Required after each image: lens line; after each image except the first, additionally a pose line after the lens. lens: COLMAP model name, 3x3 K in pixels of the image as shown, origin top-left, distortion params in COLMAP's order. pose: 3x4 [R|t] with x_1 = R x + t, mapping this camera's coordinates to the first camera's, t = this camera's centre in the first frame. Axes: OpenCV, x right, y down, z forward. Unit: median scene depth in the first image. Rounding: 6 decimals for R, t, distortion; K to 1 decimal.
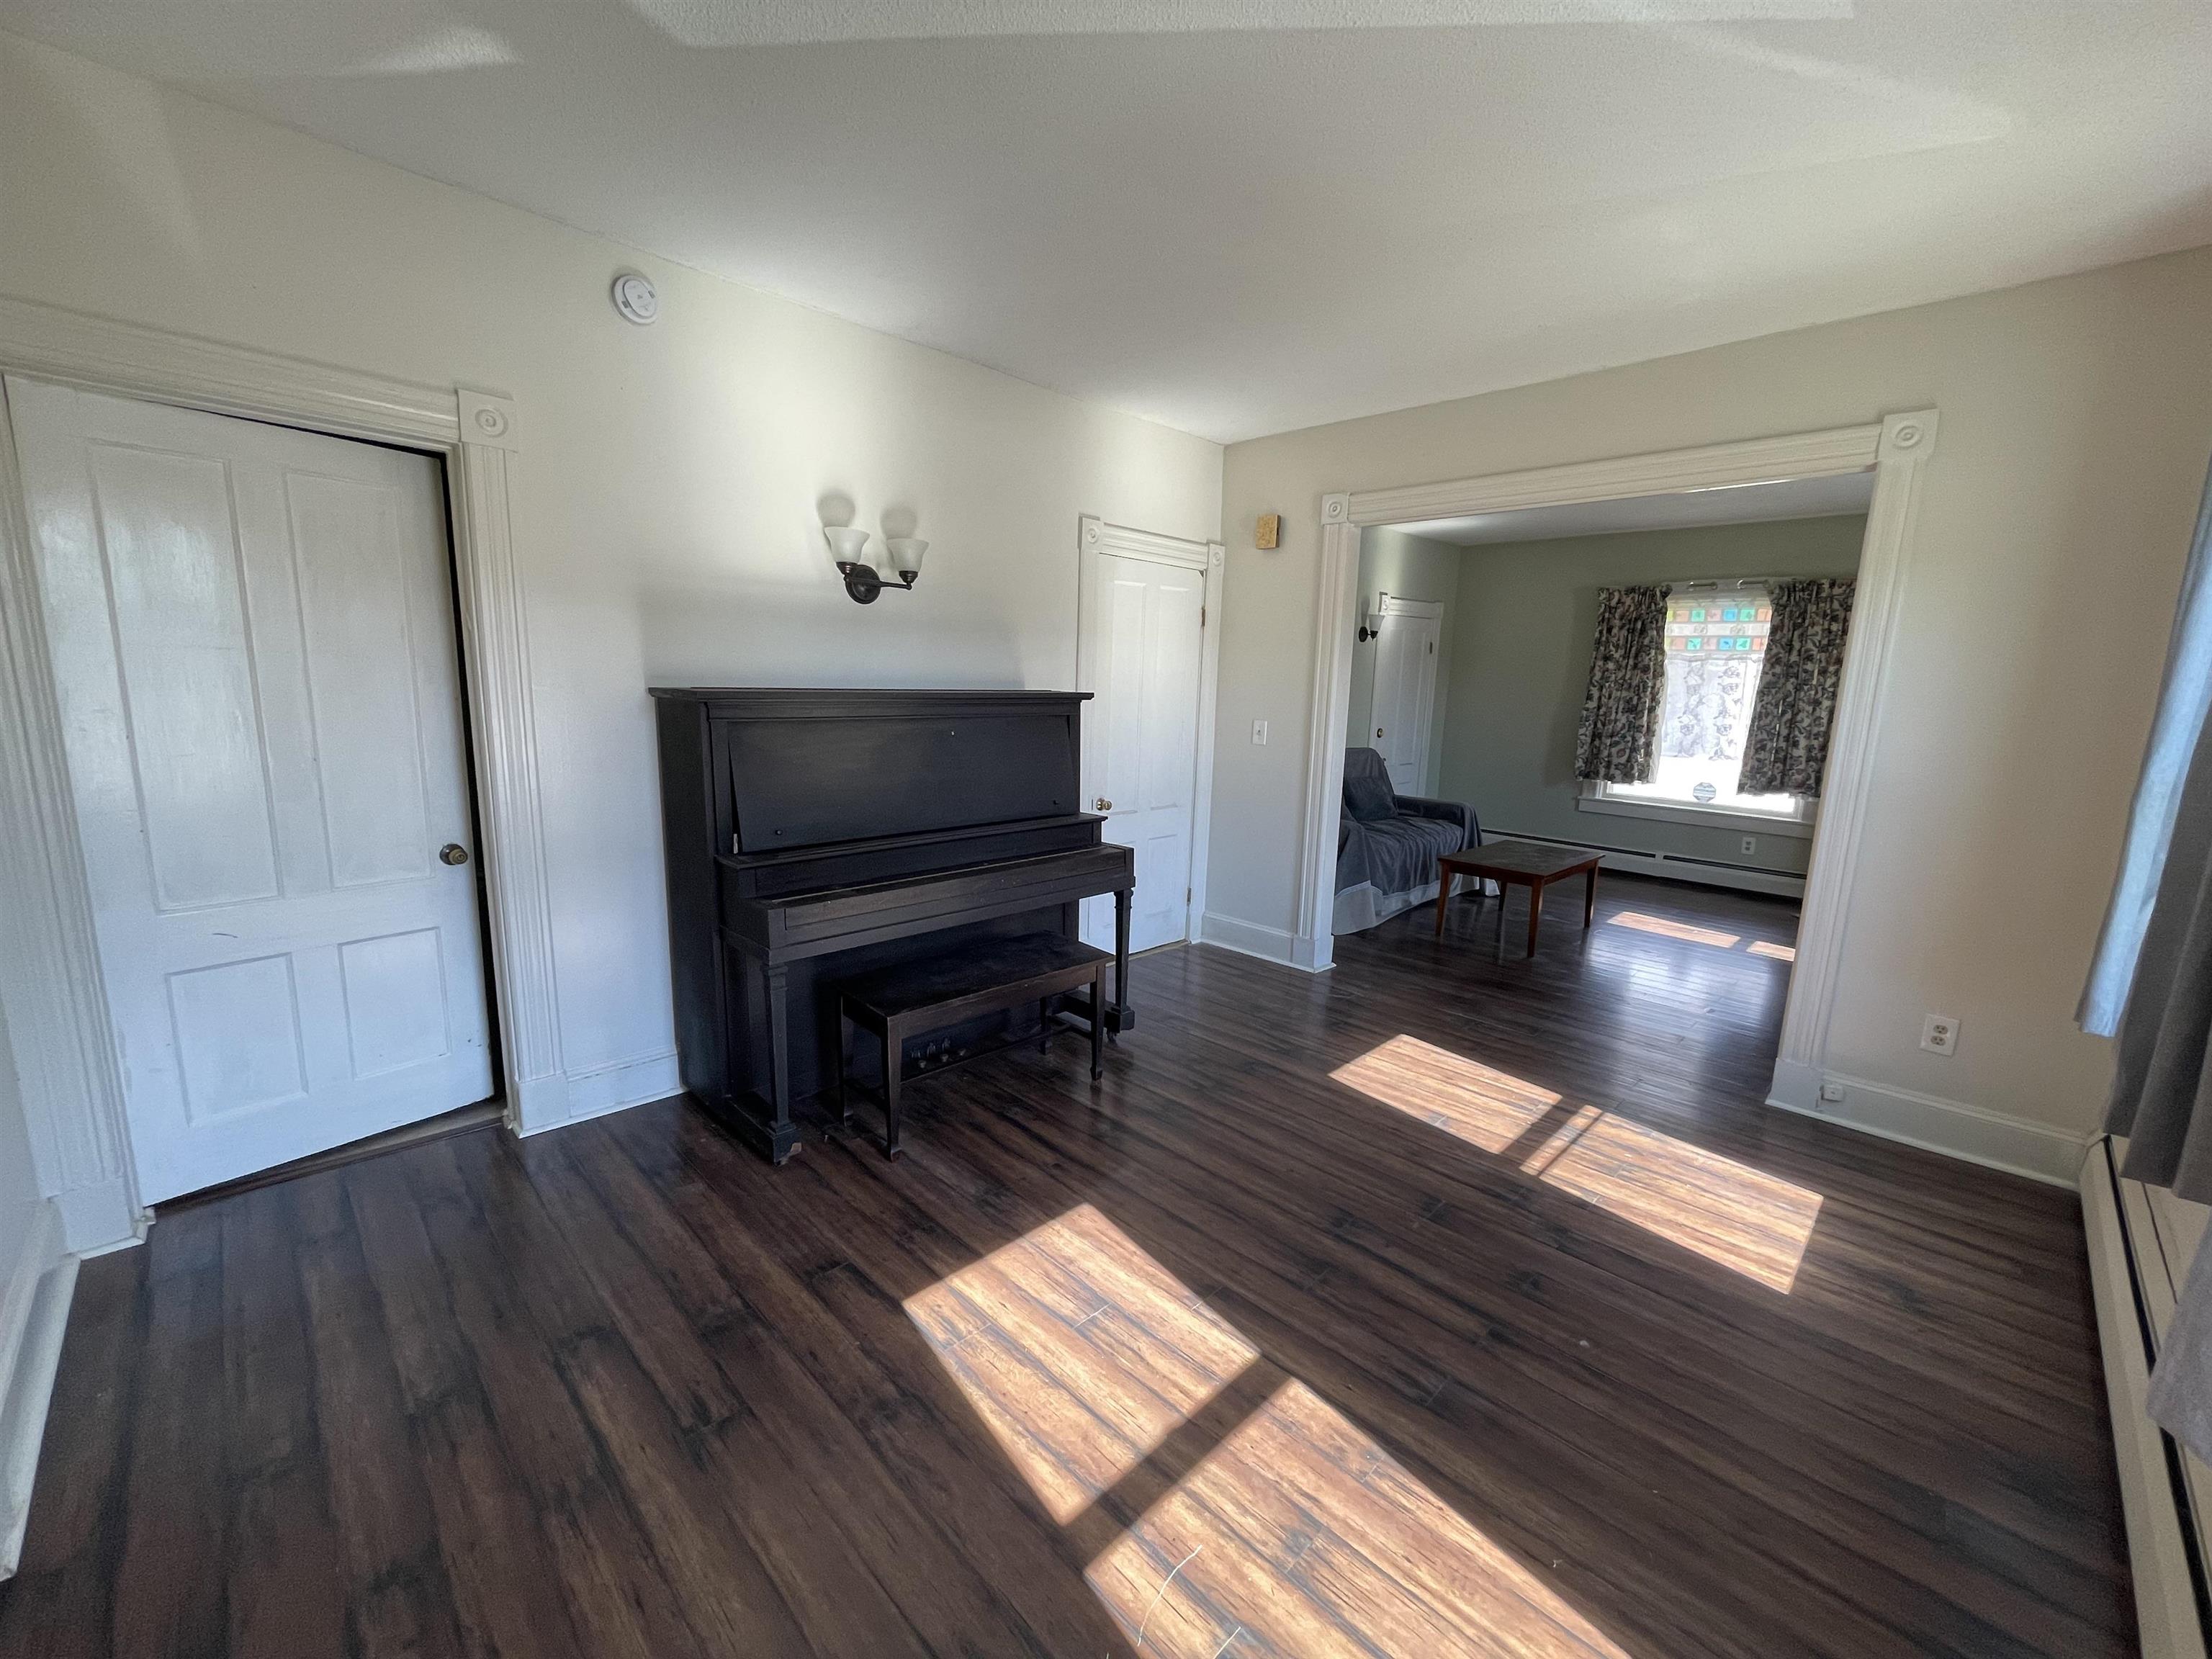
lens RADIAL K [[890.7, 0, 1107.0], [0, 890.7, 830.4], [0, 0, 1]] dist [-0.003778, -0.000649]
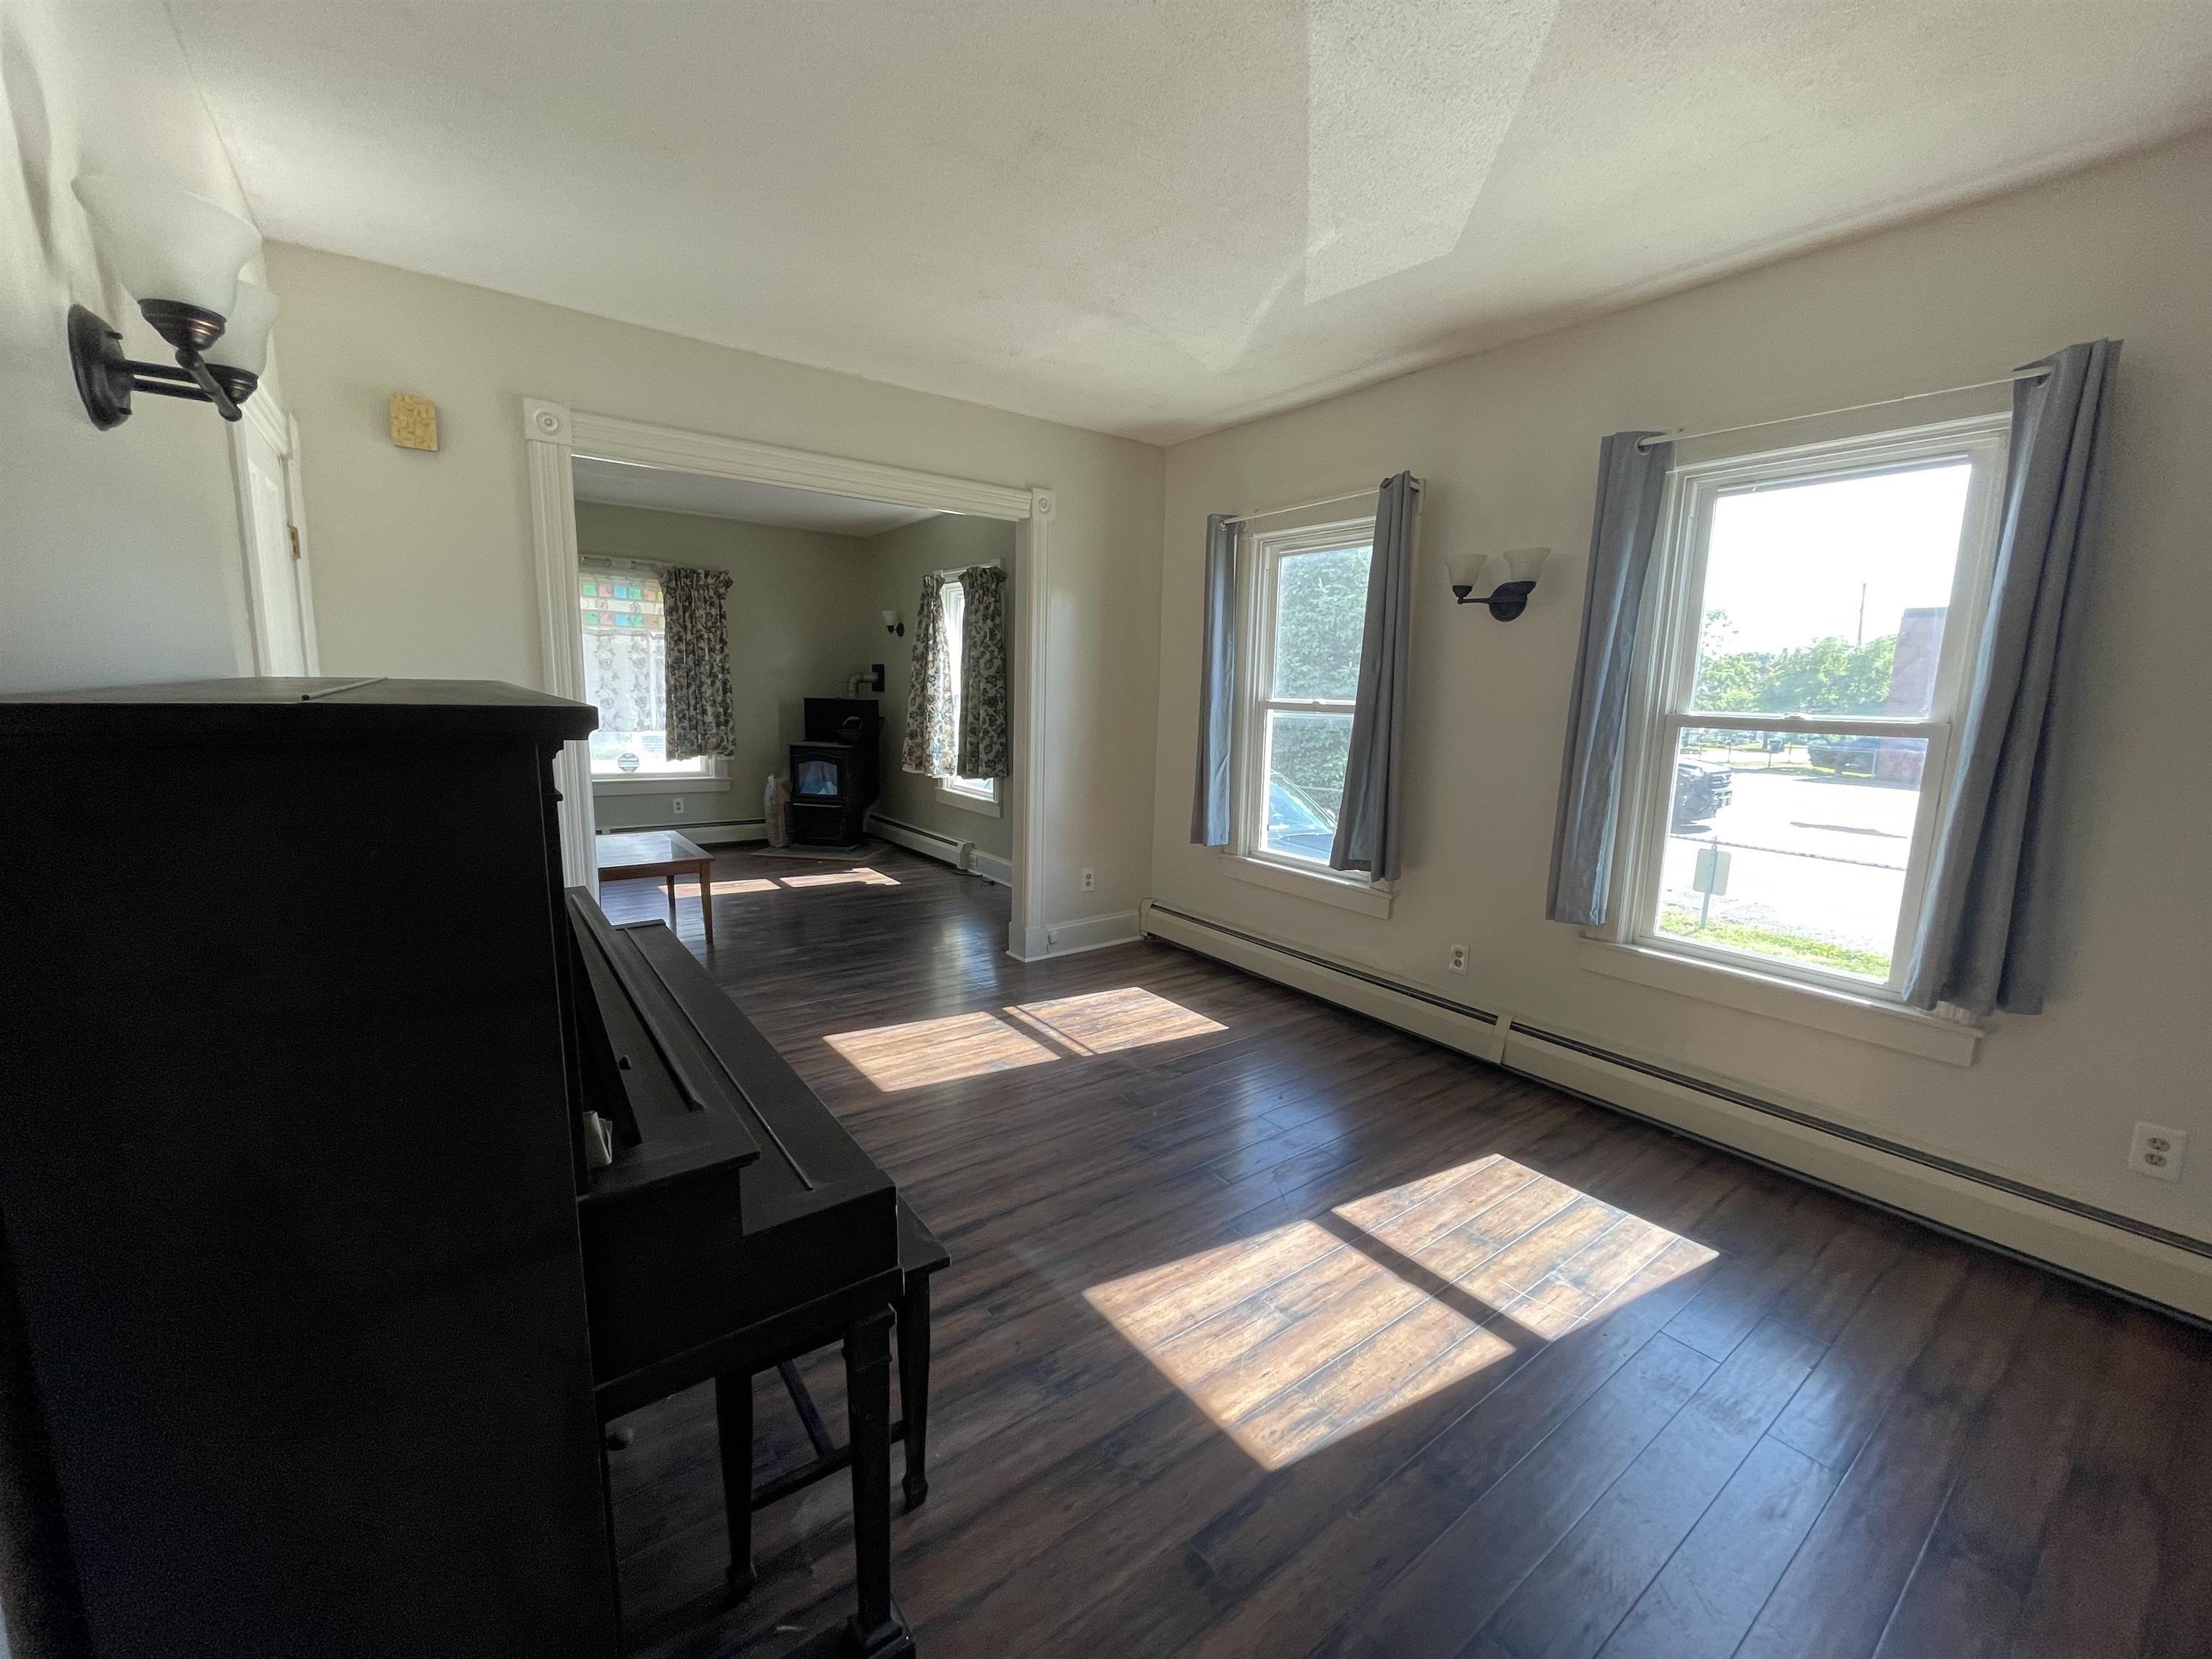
lens RADIAL K [[890.7, 0, 1107.0], [0, 890.7, 830.4], [0, 0, 1]] dist [-0.003778, -0.000649]
pose [[0.142098, -0.180854, 0.973191, -0.574905], [0.145817, 0.976266, 0.160134, -0.105560], [-0.979053, 0.119153, 0.165097, 0.595442]]
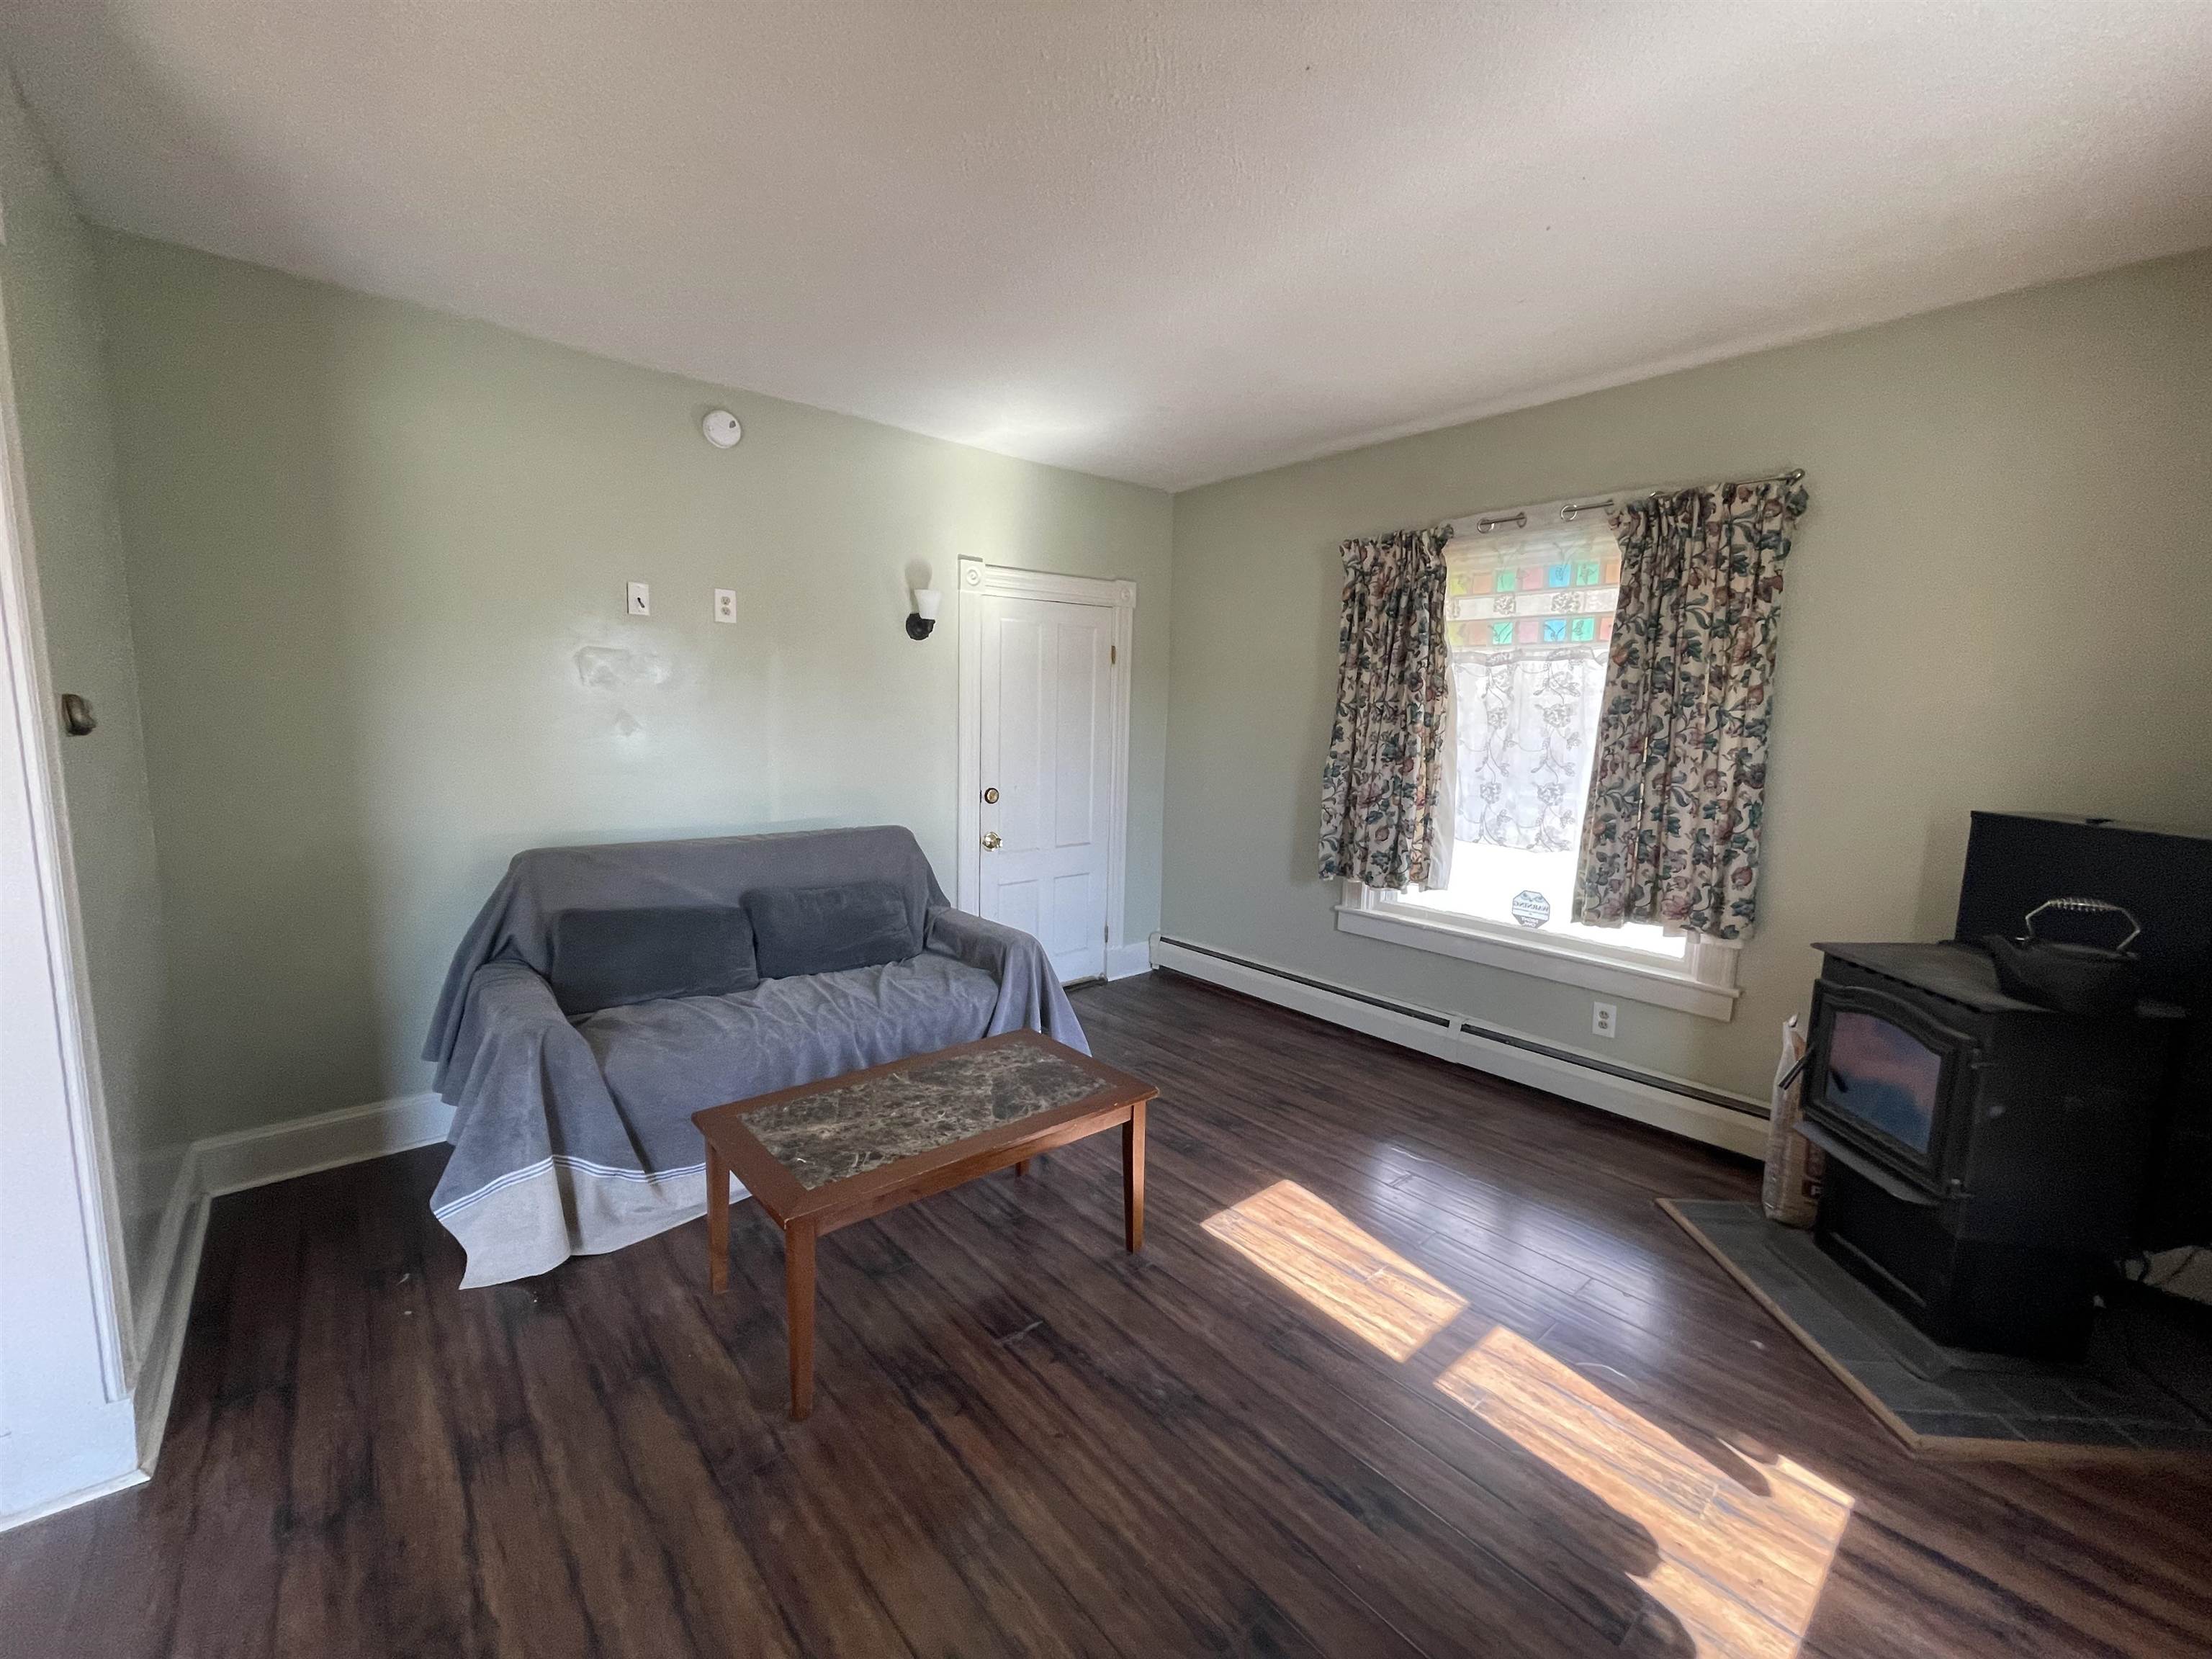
lens RADIAL K [[890.7, 0, 1107.0], [0, 890.7, 830.4], [0, 0, 1]] dist [-0.003778, -0.000649]
pose [[0.998153, 0.001198, -0.060737, 0.933229], [-0.003929, 0.998986, -0.044855, -0.135298], [0.060622, 0.045011, 0.997145, 0.932531]]
